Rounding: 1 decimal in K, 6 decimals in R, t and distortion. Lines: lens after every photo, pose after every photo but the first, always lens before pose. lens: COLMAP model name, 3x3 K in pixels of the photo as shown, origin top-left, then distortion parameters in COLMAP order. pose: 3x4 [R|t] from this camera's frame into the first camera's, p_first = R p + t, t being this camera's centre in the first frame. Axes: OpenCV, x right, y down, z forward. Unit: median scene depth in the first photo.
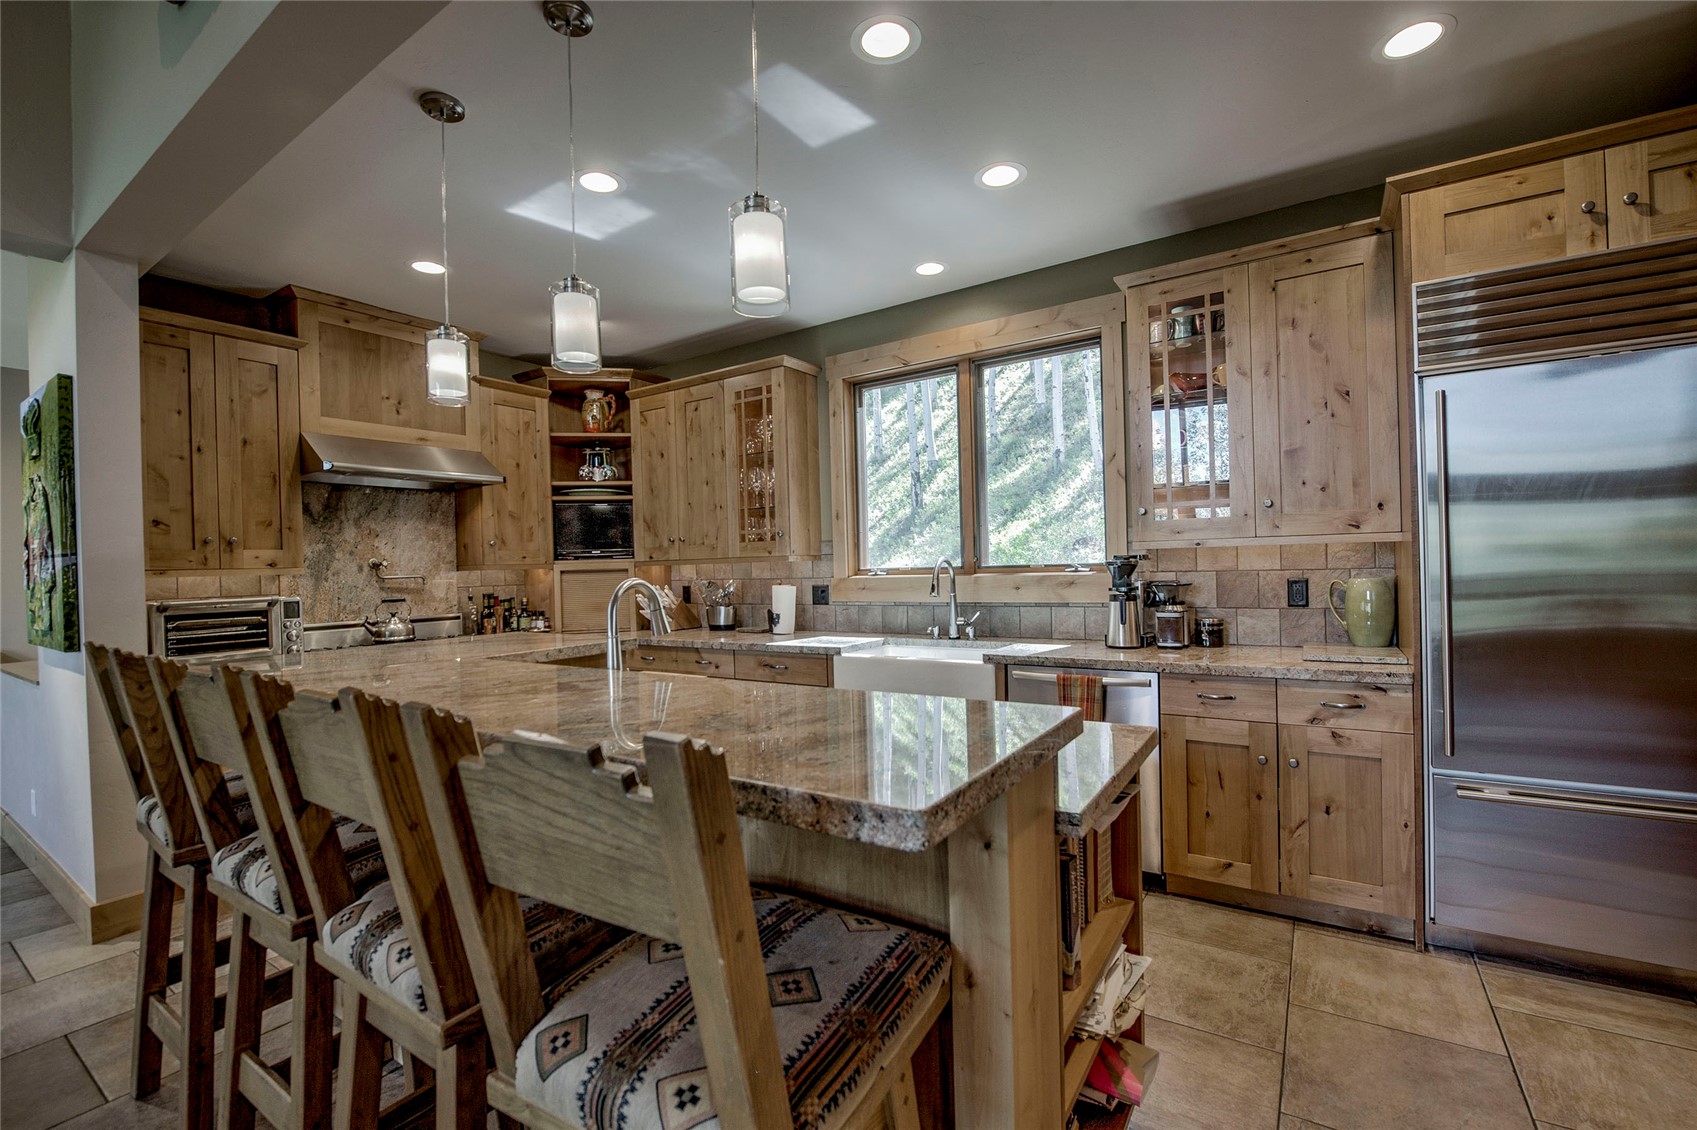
lens RADIAL K [[724.2, 0, 853.9], [0, 724.2, 572.6], [0, 0, 1]] dist [-0.016515, -0.000556]
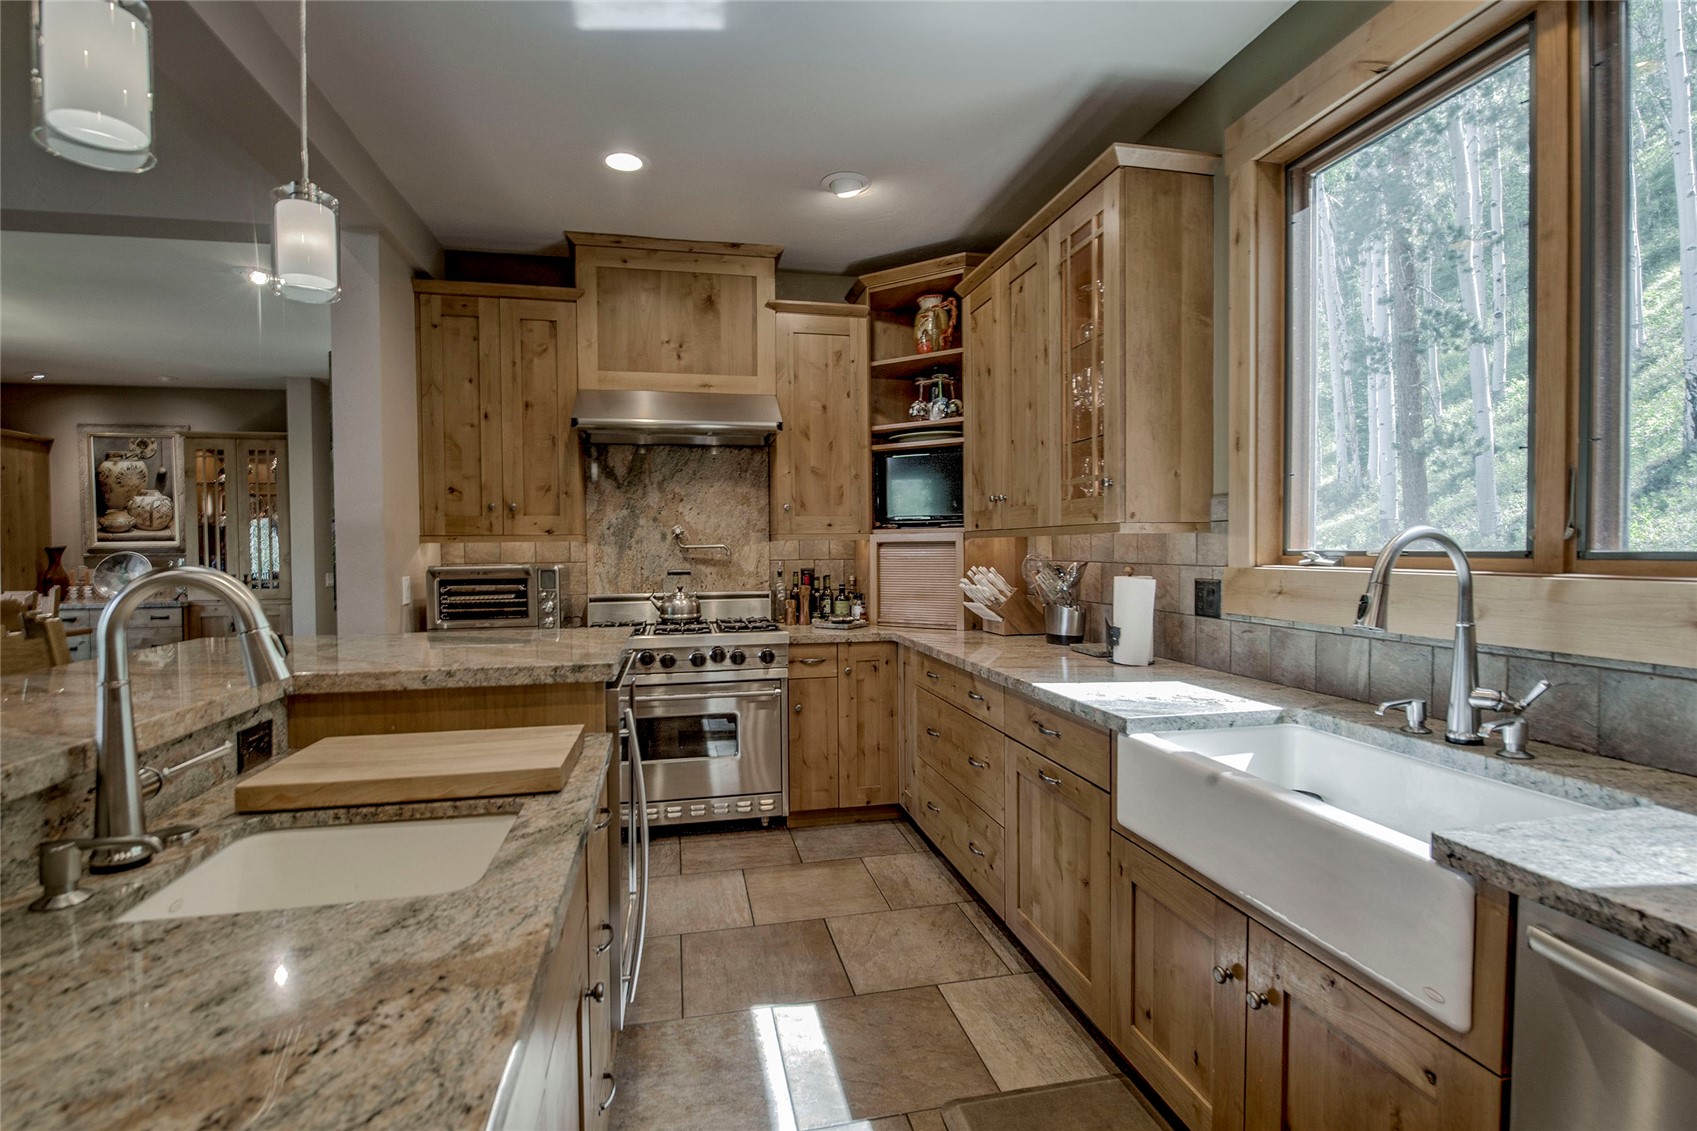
lens RADIAL K [[787.9, 0, 840.7], [0, 787.9, 568.1], [0, 0, 1]] dist [-0.012378, 0.000422]
pose [[0.709941, 0.040899, -0.703073, 0.169489], [-0.018959, 0.999060, 0.038973, -0.008446], [0.704006, -0.014339, 0.710049, 0.426587]]
